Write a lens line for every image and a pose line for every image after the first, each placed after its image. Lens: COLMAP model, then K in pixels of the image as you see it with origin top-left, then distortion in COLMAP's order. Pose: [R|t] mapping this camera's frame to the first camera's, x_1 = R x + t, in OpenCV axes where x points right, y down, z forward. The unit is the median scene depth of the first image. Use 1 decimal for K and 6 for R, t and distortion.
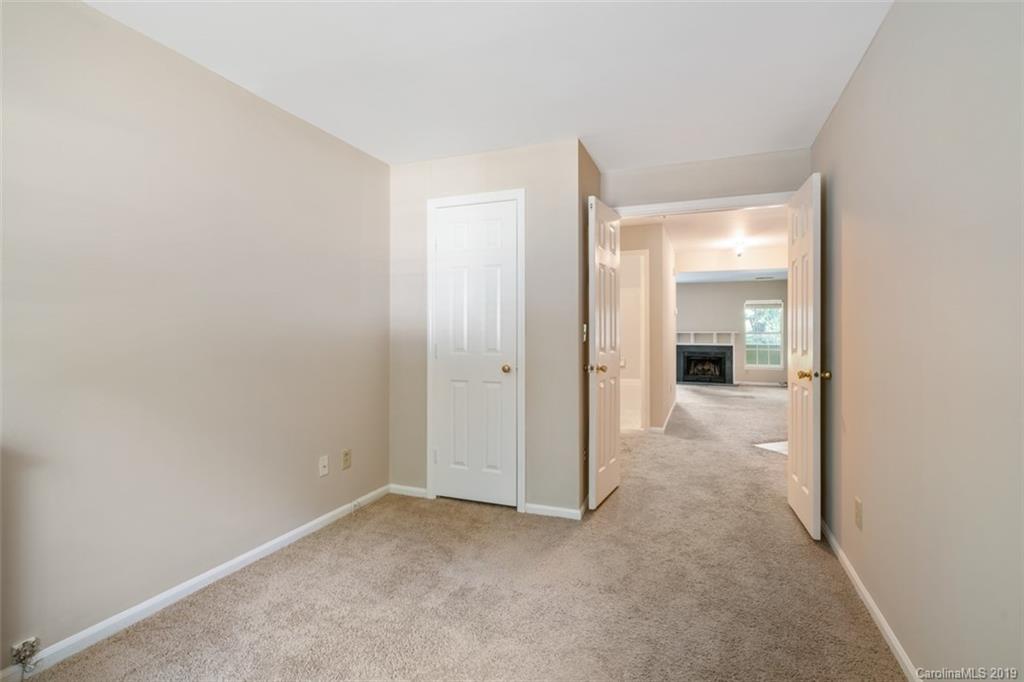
lens RADIAL K [[475.9, 0, 515.1], [0, 475.9, 336.5], [0, 0, 1]] dist [-0.000051, -0.000250]
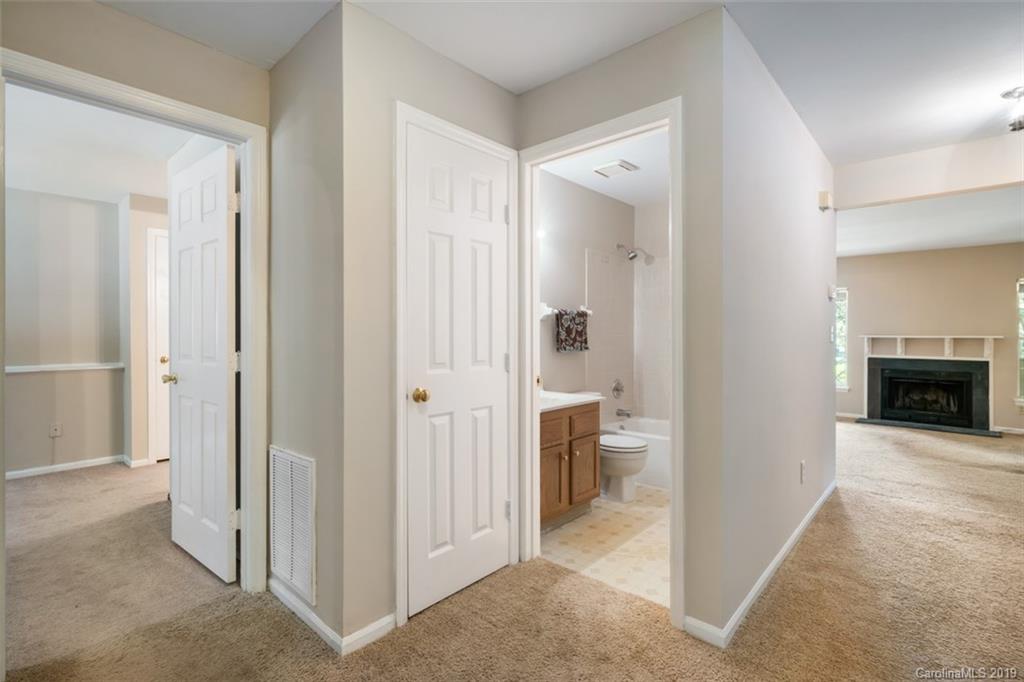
lens RADIAL K [[475.9, 0, 513.4], [0, 475.9, 339.6], [0, 0, 1]] dist [-0.000051, -0.000250]
pose [[0.938480, 0.003355, -0.345317, 0.129449], [-0.003430, 0.999994, 0.000394, -0.003538], [0.345316, 0.000815, 0.938486, 0.289308]]
